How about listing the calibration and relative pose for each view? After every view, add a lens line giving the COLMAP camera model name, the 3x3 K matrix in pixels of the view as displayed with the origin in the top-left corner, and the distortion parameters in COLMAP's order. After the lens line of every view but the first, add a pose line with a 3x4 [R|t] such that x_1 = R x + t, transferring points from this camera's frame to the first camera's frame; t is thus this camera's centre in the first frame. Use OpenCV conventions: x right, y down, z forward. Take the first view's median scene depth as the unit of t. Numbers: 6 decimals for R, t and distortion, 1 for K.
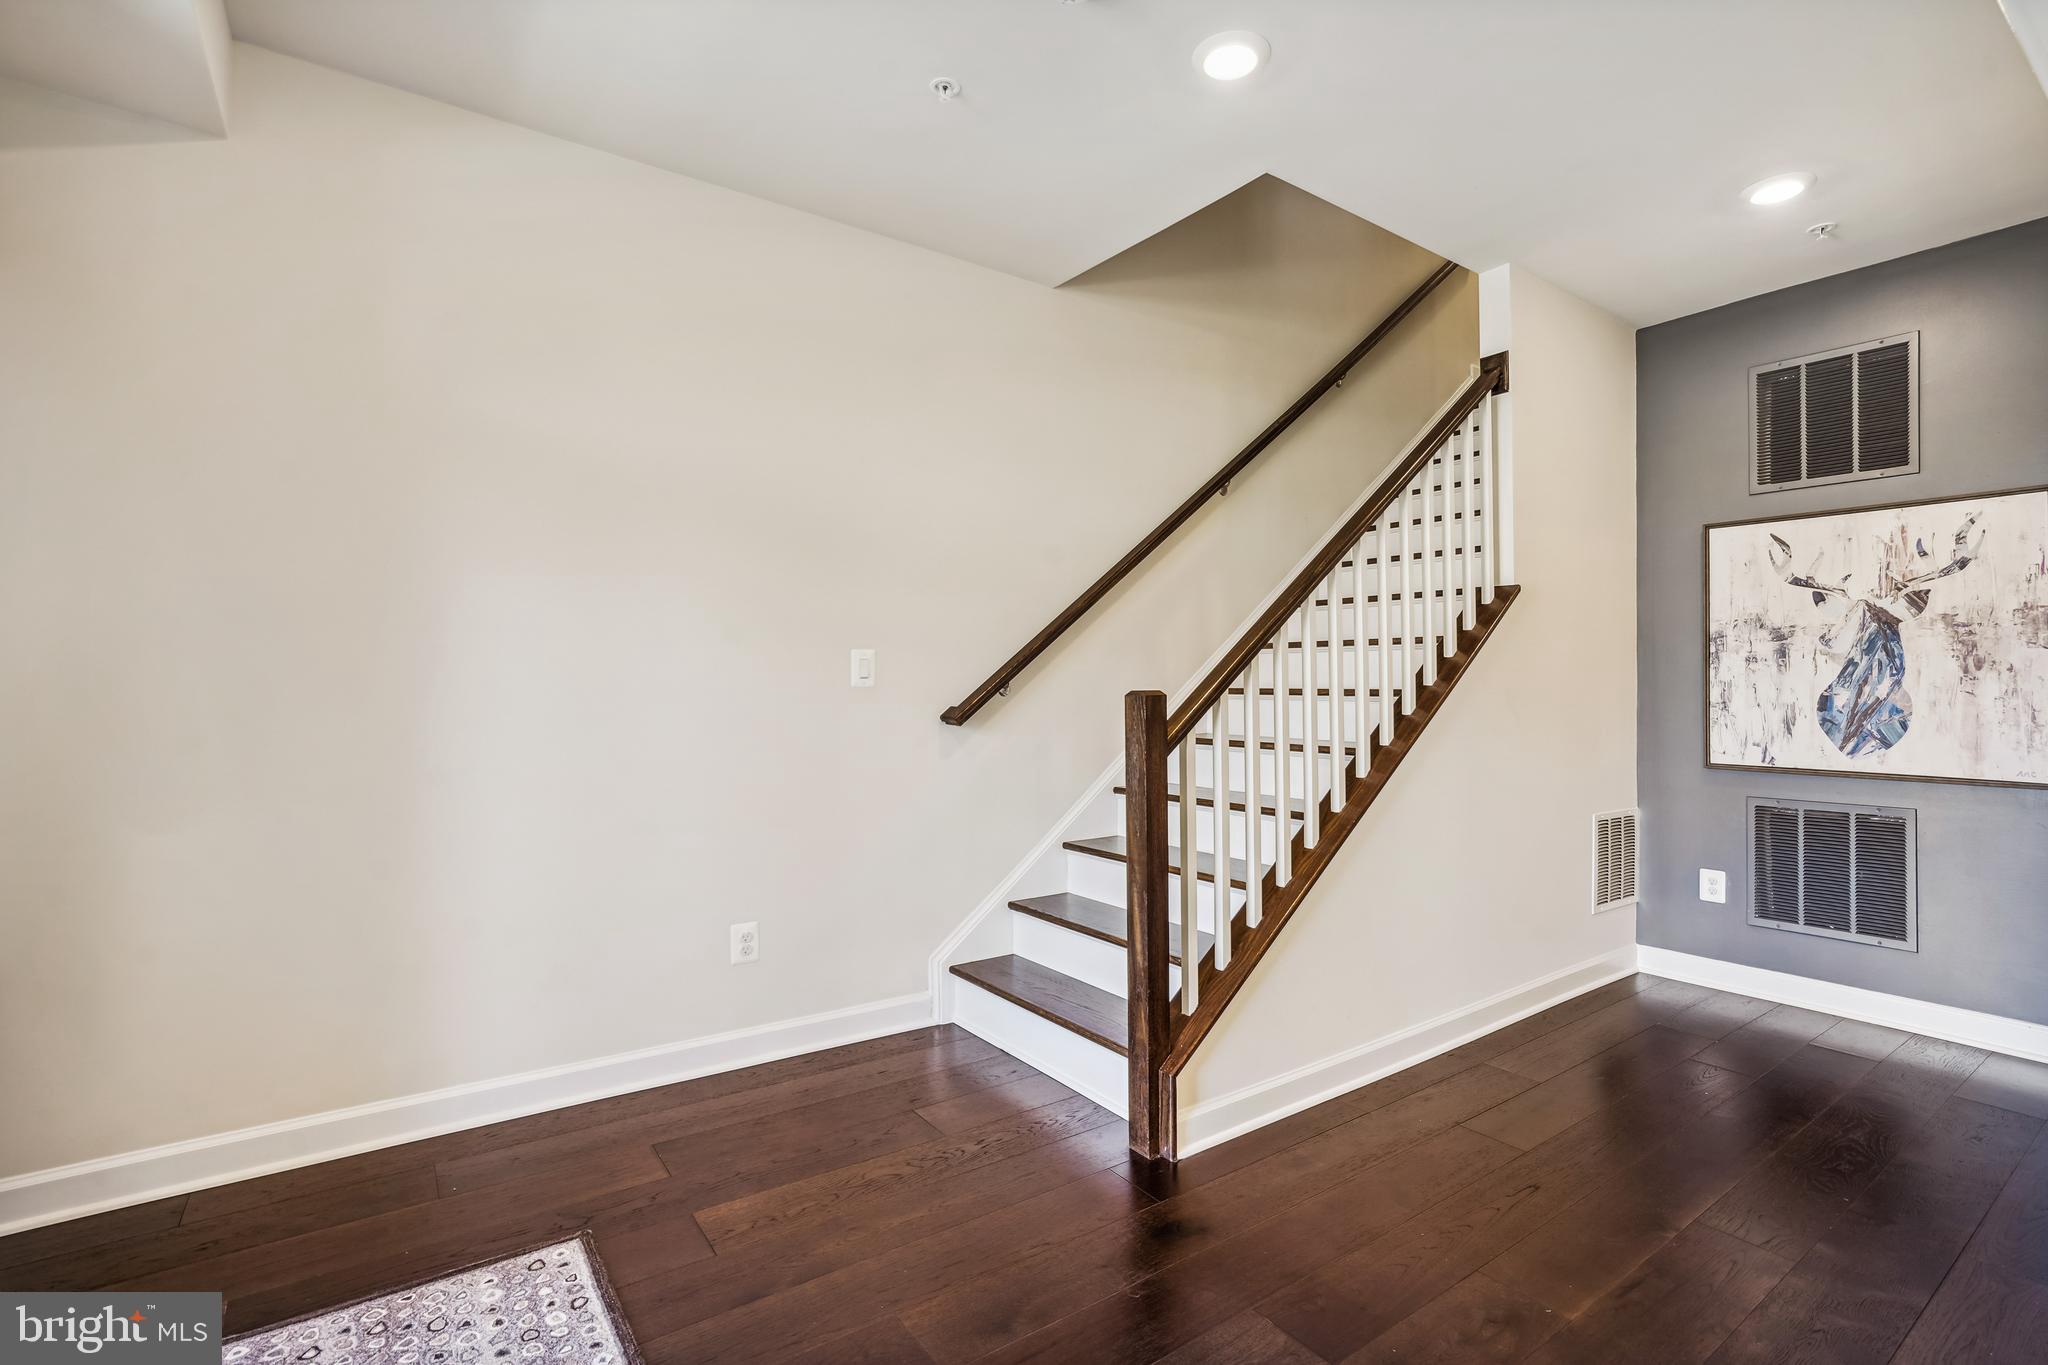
lens RADIAL K [[951.2, 0, 1024.0], [0, 951.2, 682.5], [0, 0, 1]] dist [-0.001726, -0.000313]
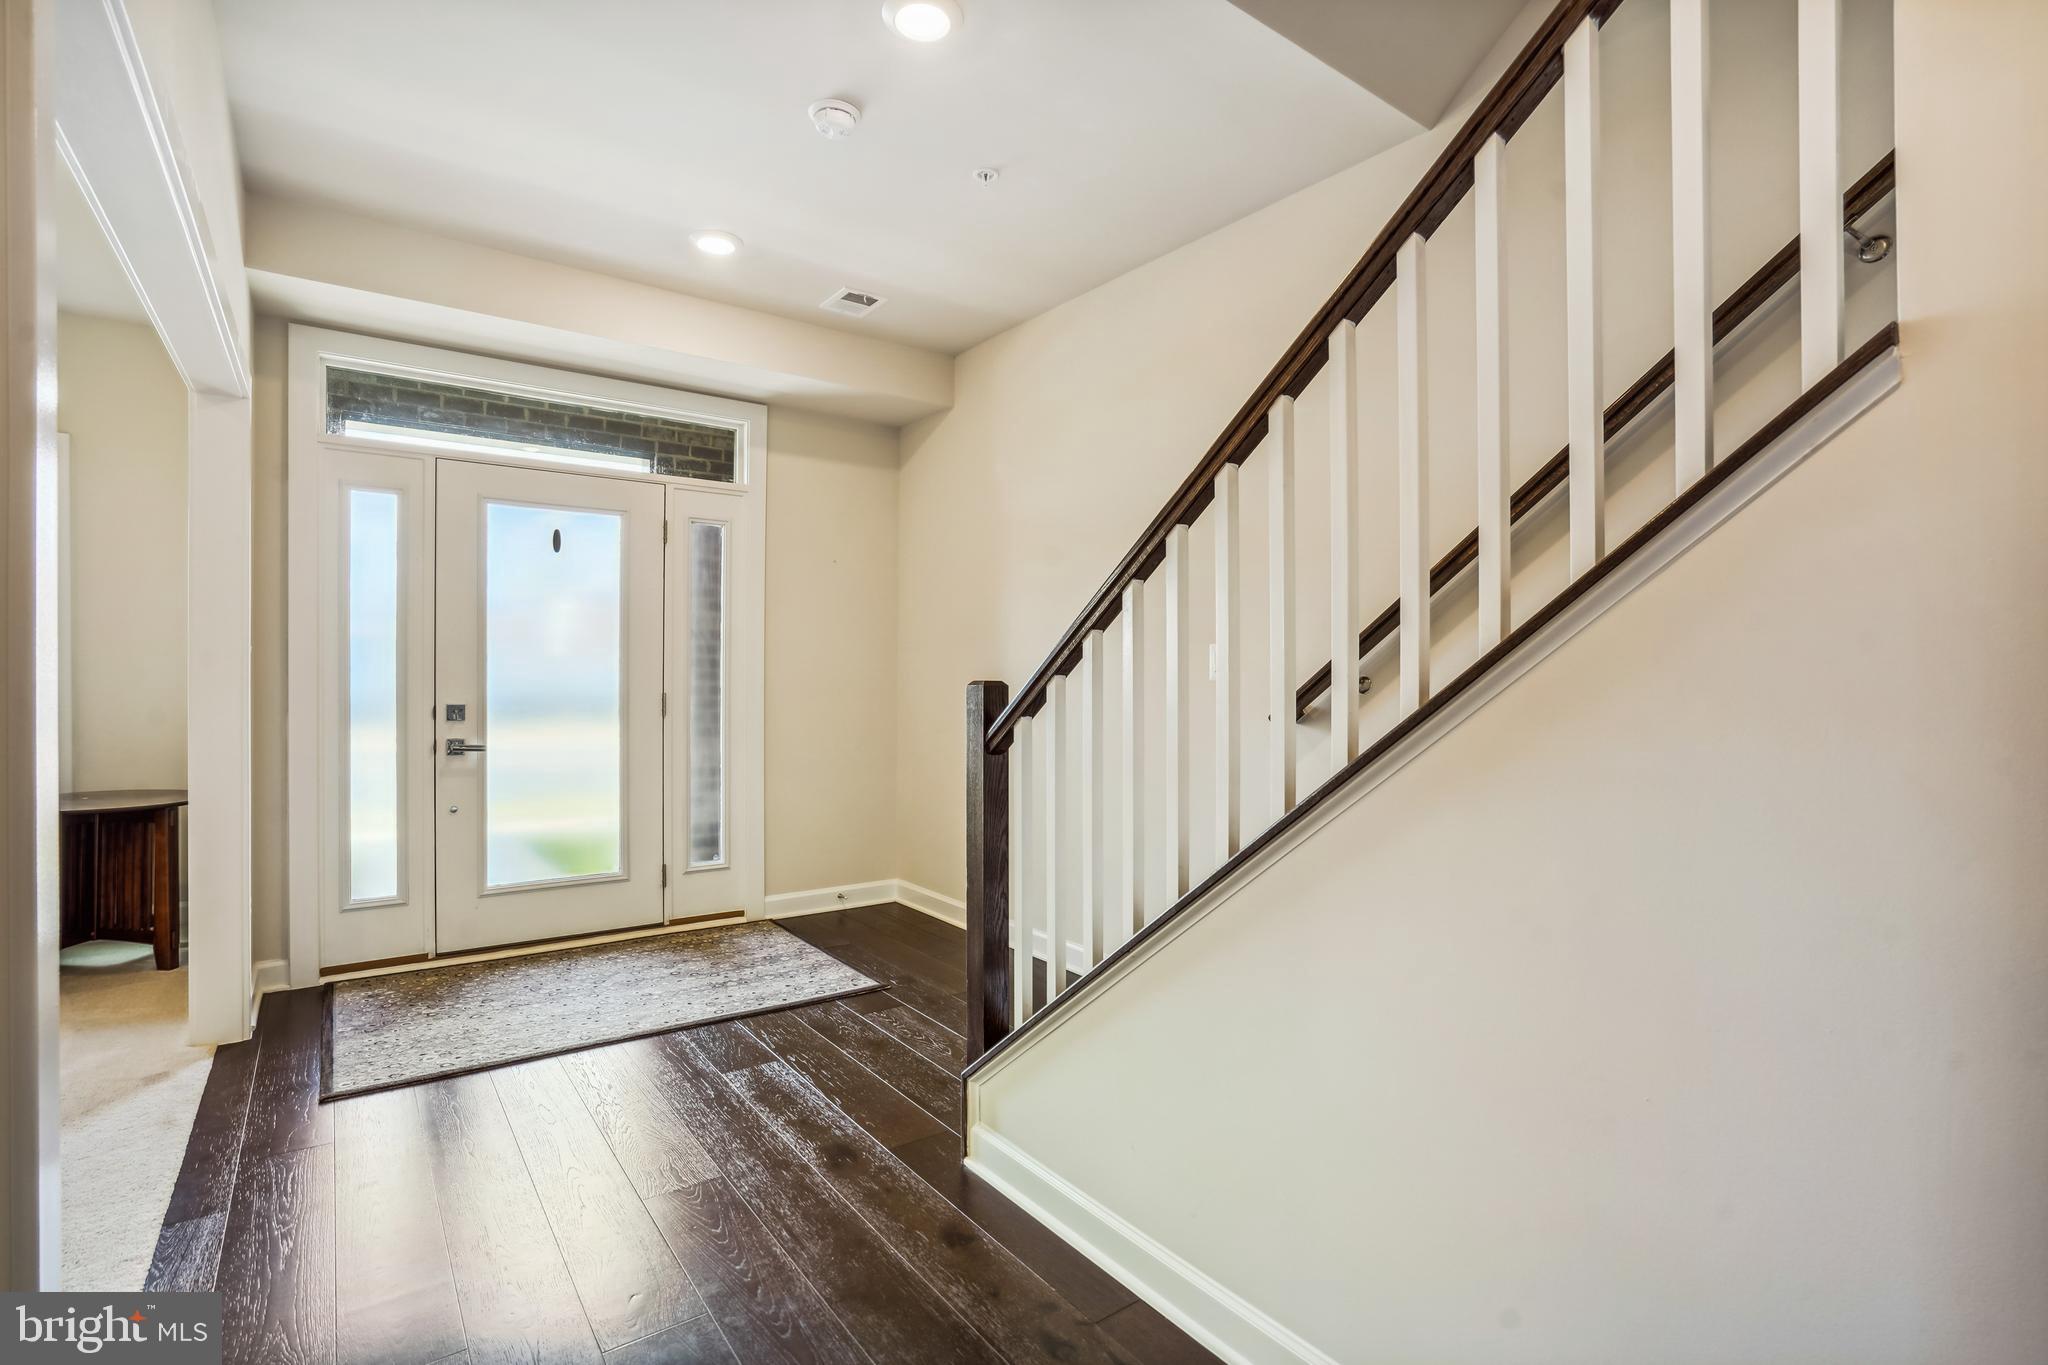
lens RADIAL K [[951.2, 0, 1024.0], [0, 951.2, 682.5], [0, 0, 1]] dist [-0.001726, -0.000313]
pose [[0.013982, -0.001709, -0.999901, 1.229603], [0.005029, 0.999986, -0.001639, 0.019682], [0.999890, -0.005005, 0.013990, 1.152676]]
